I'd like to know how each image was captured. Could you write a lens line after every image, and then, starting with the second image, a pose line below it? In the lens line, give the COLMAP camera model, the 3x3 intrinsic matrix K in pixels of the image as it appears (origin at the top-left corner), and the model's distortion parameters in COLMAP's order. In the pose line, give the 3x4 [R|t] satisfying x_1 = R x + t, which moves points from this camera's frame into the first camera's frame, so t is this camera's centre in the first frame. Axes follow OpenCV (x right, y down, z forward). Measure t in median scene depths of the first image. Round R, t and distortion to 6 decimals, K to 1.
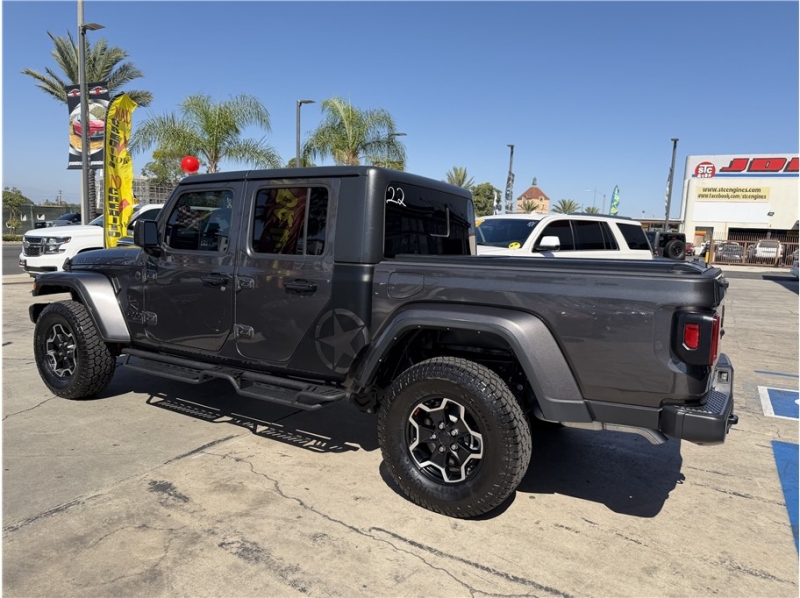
lens RADIAL K [[555.1, 0, 397.4], [0, 555.1, 303.1], [0, 0, 1]] dist [0.021457, -0.032146]
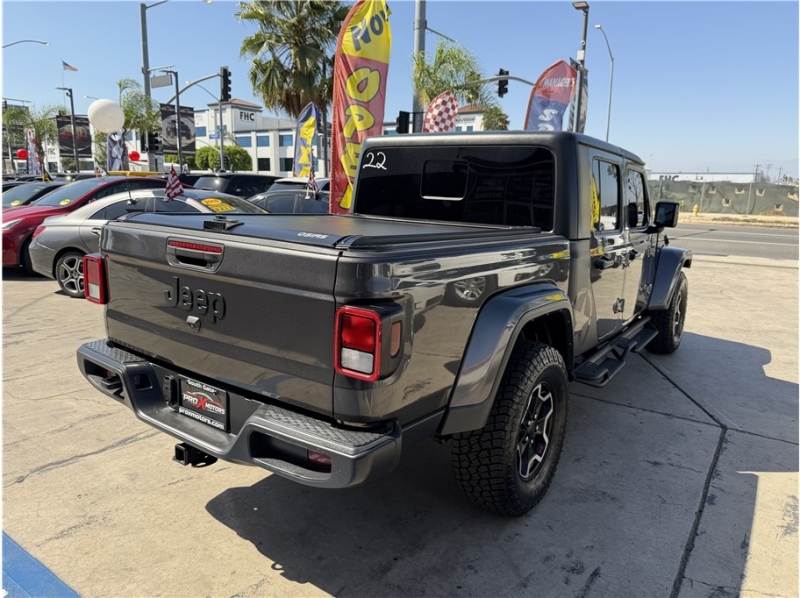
lens RADIAL K [[555.1, 0, 401.1], [0, 555.1, 301.6], [0, 0, 1]] dist [0.021457, -0.032146]
pose [[-0.075872, 0.155853, -0.984862, 1.033008], [-0.148567, 0.974917, 0.165724, -0.103432], [0.985987, 0.158892, -0.050814, 1.070843]]
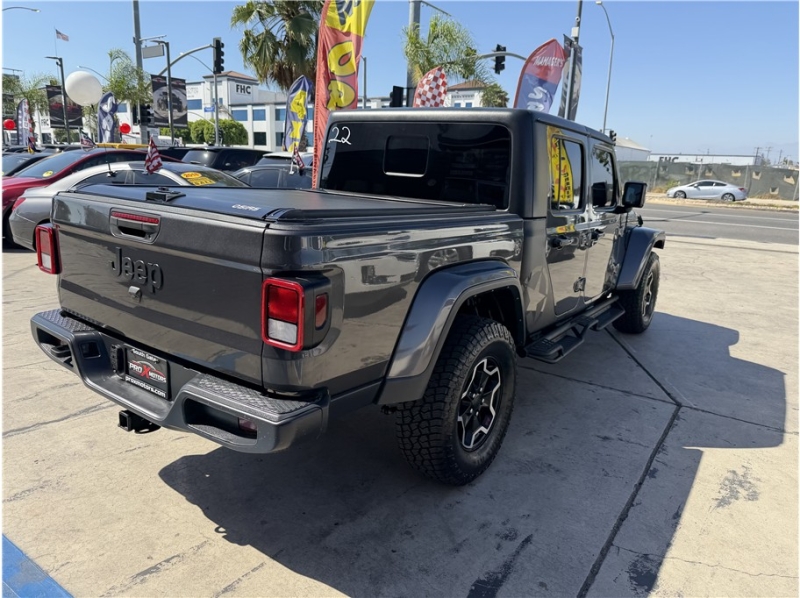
lens RADIAL K [[555.1, 0, 400.6], [0, 555.1, 301.2], [0, 0, 1]] dist [0.021457, -0.032146]
pose [[-0.072805, 0.192369, -0.978618, 1.041280], [-0.163700, 0.965610, 0.201990, -0.110717], [0.983820, 0.174906, -0.038810, 1.132934]]
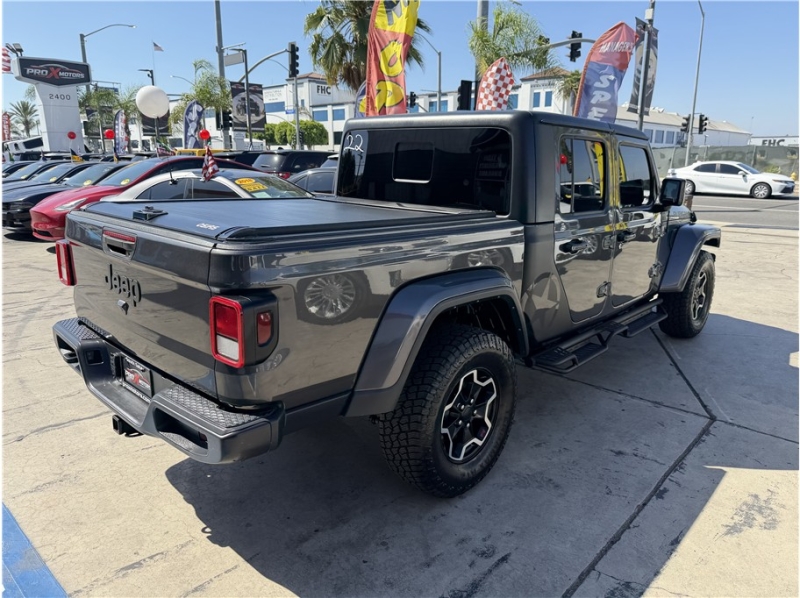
lens RADIAL K [[555.1, 0, 401.7], [0, 555.1, 301.3], [0, 0, 1]] dist [0.021457, -0.032146]
pose [[-0.206853, 0.201224, -0.957455, 1.020183], [-0.134134, 0.963547, 0.231484, -0.147323], [0.969134, 0.176310, -0.172322, 1.245692]]
